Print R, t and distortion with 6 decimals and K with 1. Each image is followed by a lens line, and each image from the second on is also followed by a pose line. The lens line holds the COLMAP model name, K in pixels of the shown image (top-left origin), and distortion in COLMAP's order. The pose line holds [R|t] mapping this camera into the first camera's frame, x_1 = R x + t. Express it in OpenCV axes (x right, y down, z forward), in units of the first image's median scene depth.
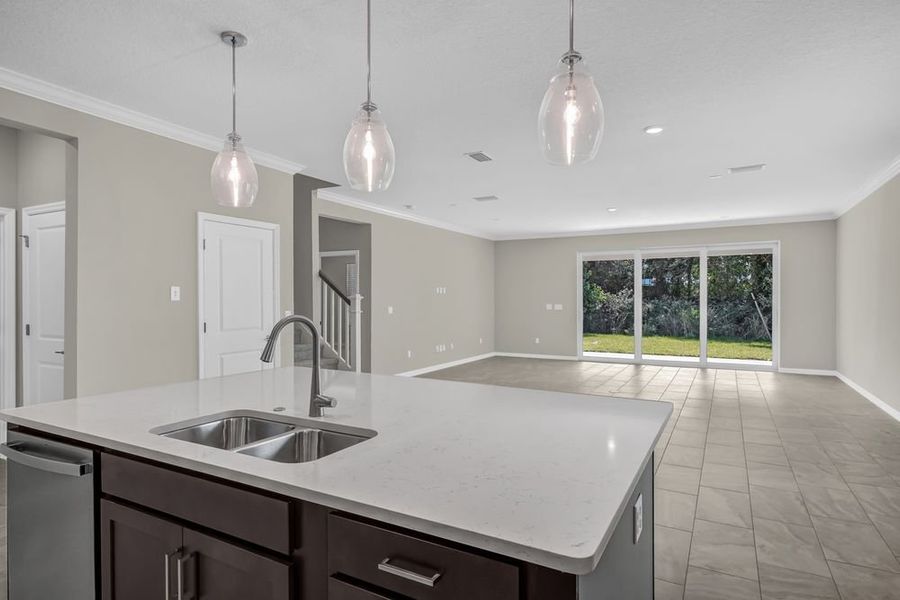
lens RADIAL K [[487.6, 0, 451.0], [0, 487.6, 301.0], [0, 0, 1]] dist [0.043568, -0.000261]
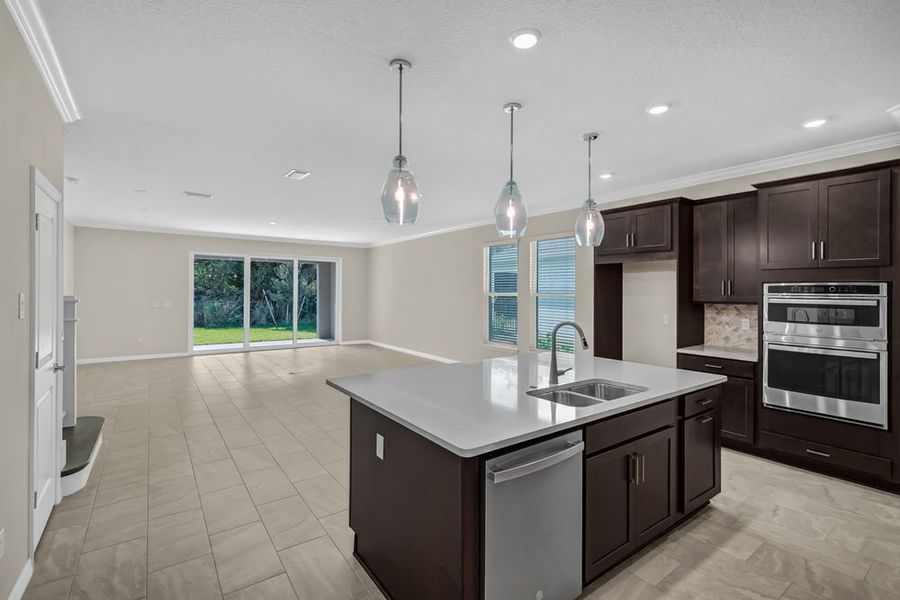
lens RADIAL K [[420.7, 0, 446.2], [0, 420.7, 294.8], [0, 0, 1]] dist [0.013460, -0.000233]
pose [[0.438509, 0.003750, 0.898719, -0.444348], [-0.007350, 0.999973, -0.000587, -0.014531], [-0.898697, -0.006348, 0.438525, 0.187111]]
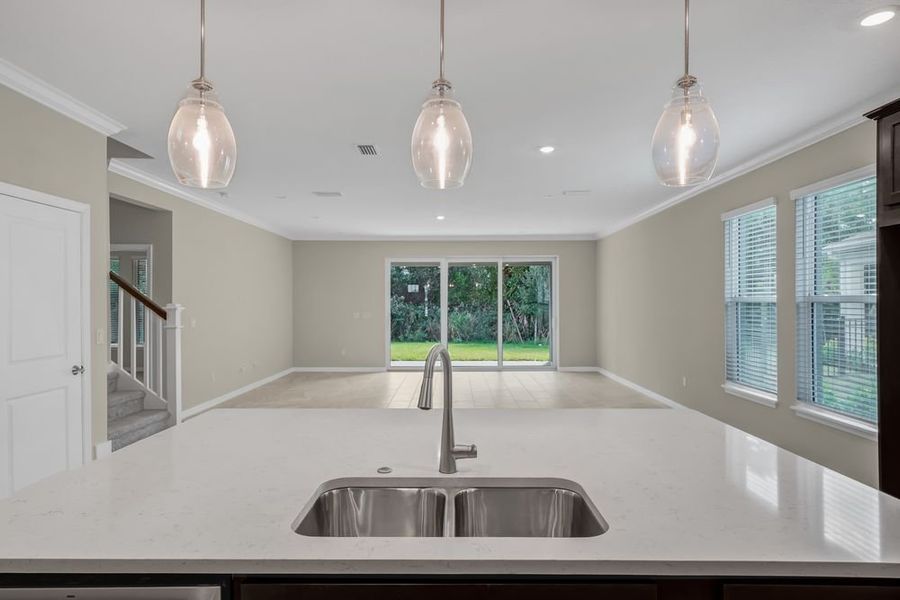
lens RADIAL K [[523.5, 0, 442.9], [0, 523.5, 309.1], [0, 0, 1]] dist [0.046056, -0.000532]
pose [[0.884198, -0.005094, 0.467084, -0.177911], [0.002364, 0.999977, 0.006429, -0.008689], [-0.467106, -0.004581, 0.884189, 0.066969]]
